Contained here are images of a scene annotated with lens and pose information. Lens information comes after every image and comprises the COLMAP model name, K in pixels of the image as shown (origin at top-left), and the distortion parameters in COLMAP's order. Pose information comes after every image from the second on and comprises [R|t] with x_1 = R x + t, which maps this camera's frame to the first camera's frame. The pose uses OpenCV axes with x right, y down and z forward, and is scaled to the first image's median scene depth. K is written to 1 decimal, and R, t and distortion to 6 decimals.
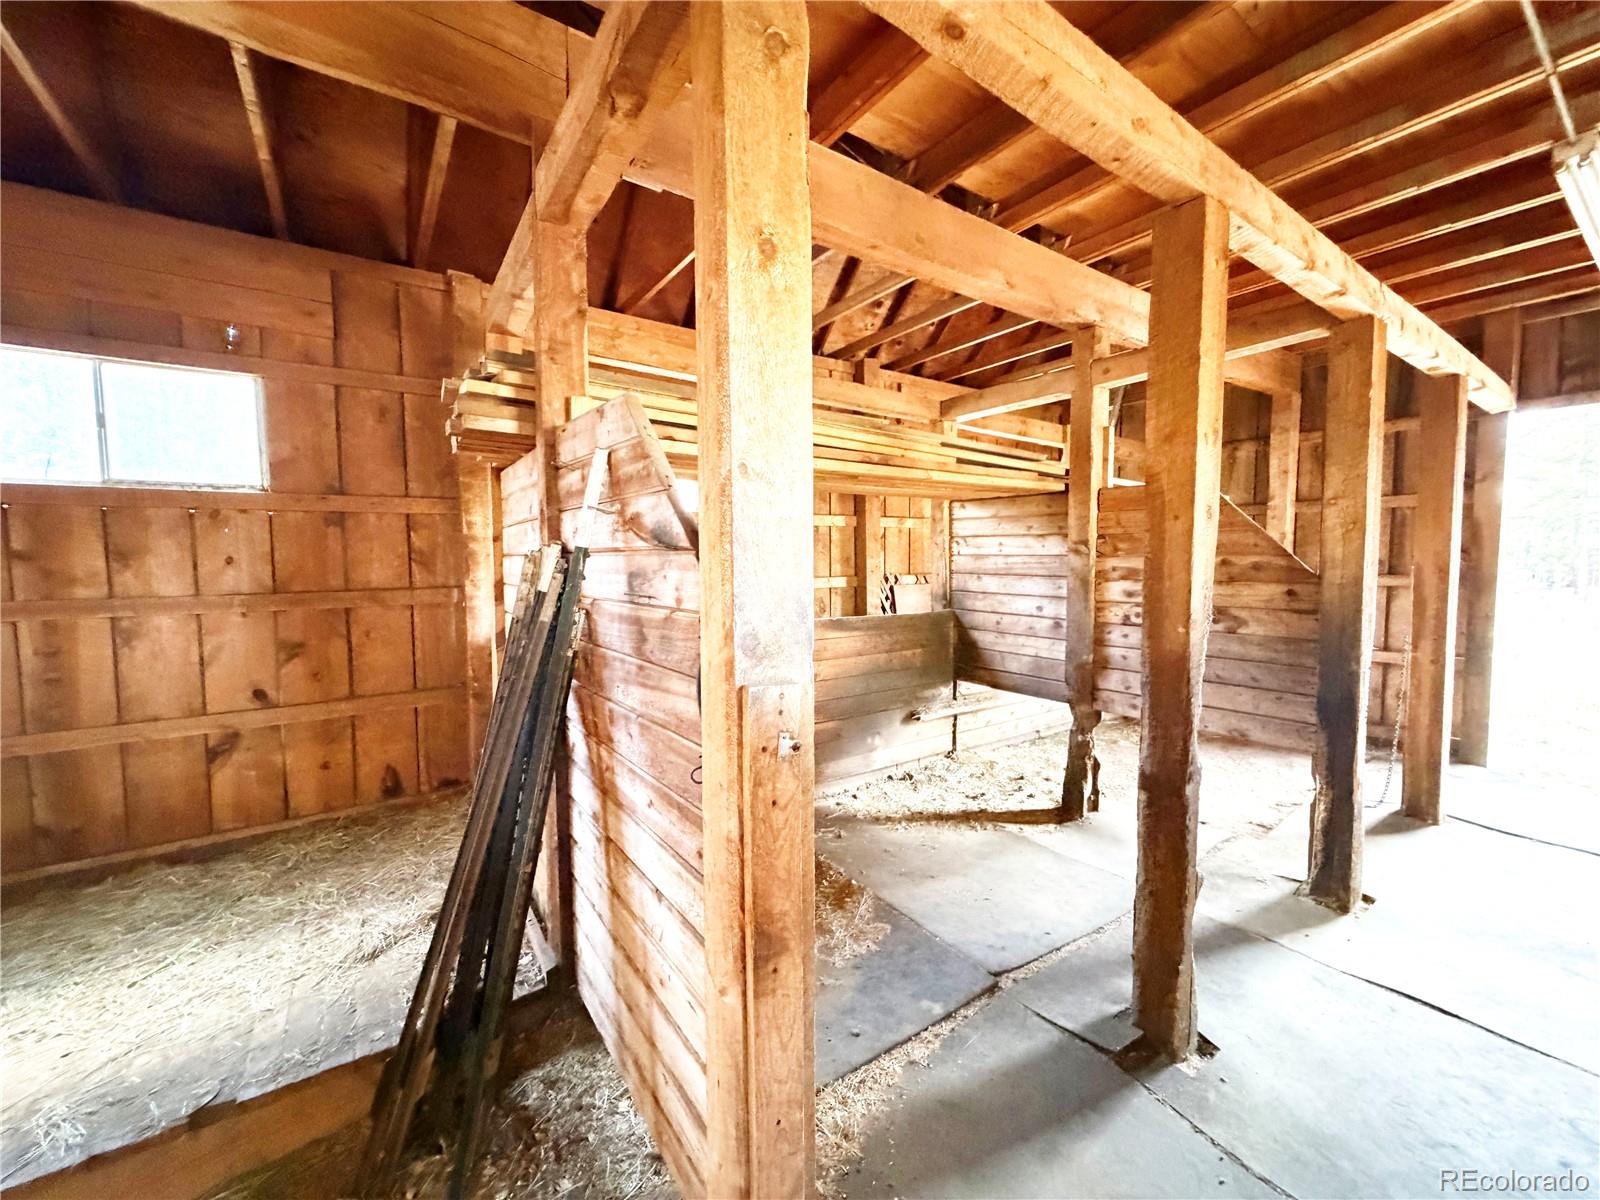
lens RADIAL K [[633.6, 0, 792.0], [0, 633.6, 600.8], [0, 0, 1]] dist [-0.001508, -0.000109]
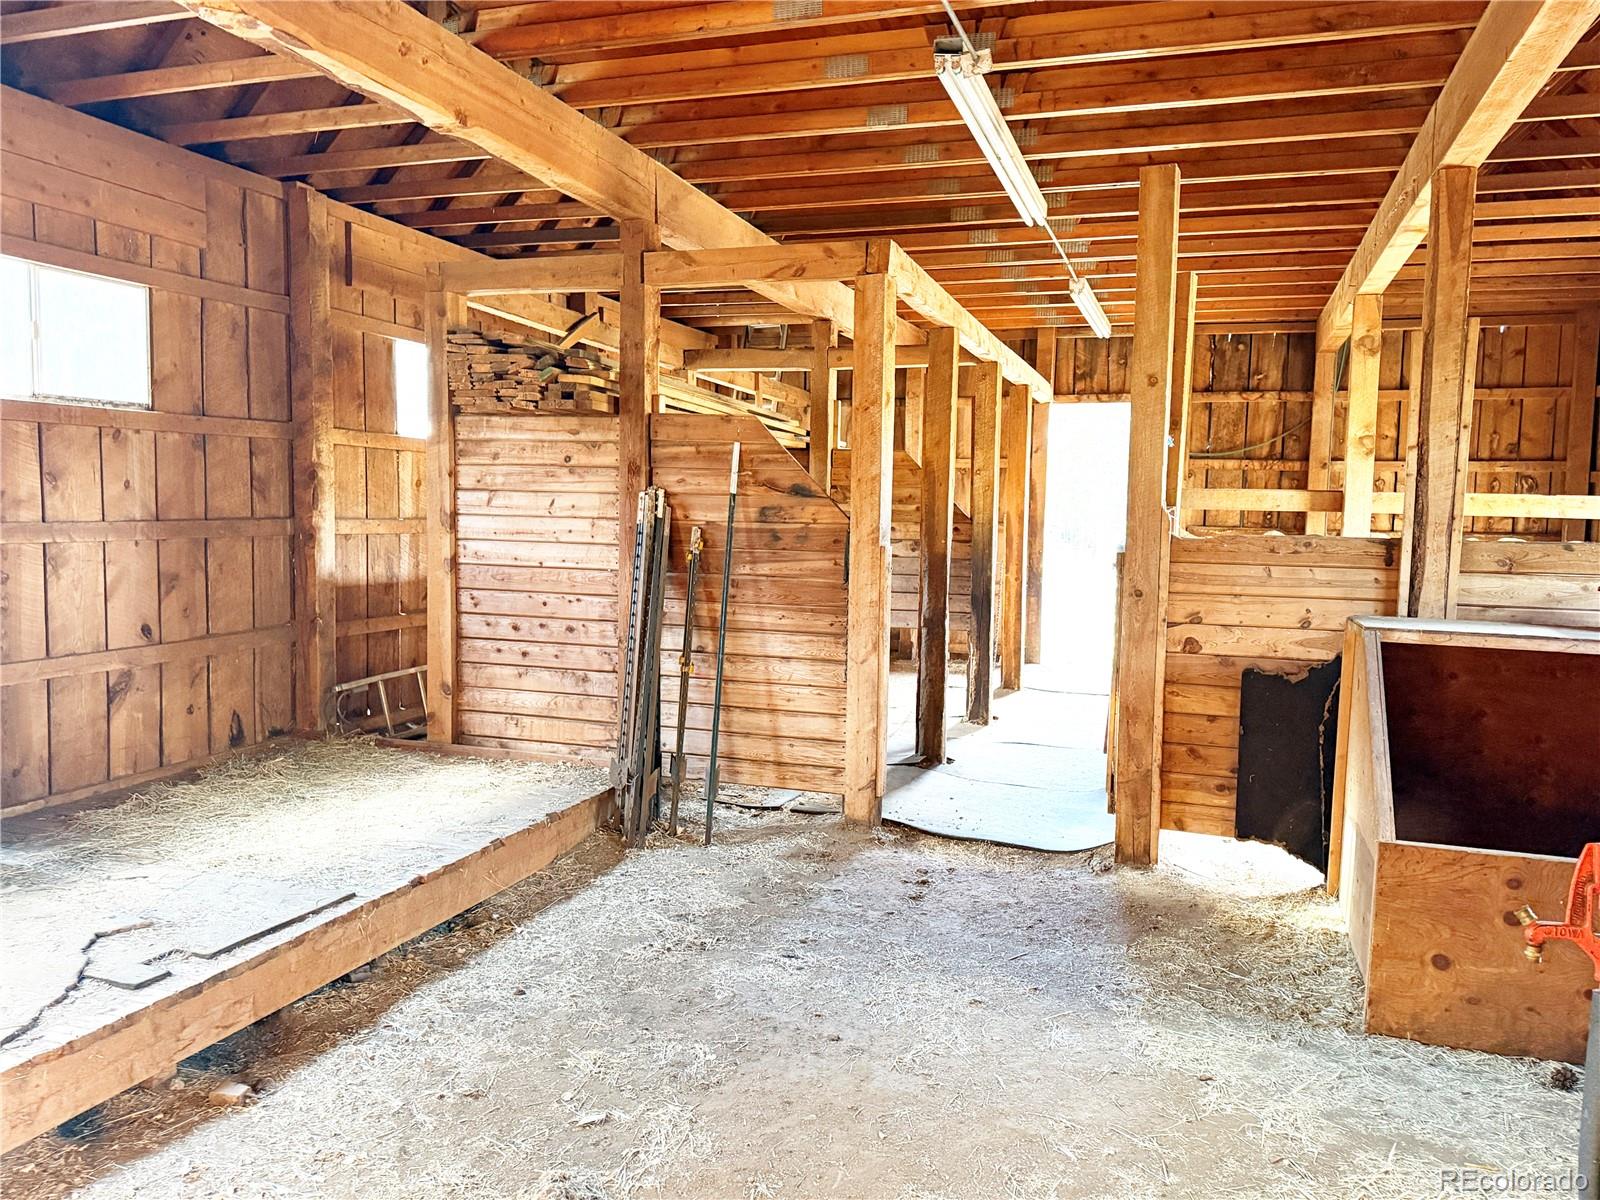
lens RADIAL K [[1206.6, 0, 800.9], [0, 1206.6, 602.0], [0, 0, 1]] dist [0.015262, -0.004430]
pose [[0.795751, -0.025979, 0.605067, -1.151680], [0.013952, 0.999601, 0.024569, 0.077002], [-0.605463, -0.011109, 0.795796, -0.987966]]
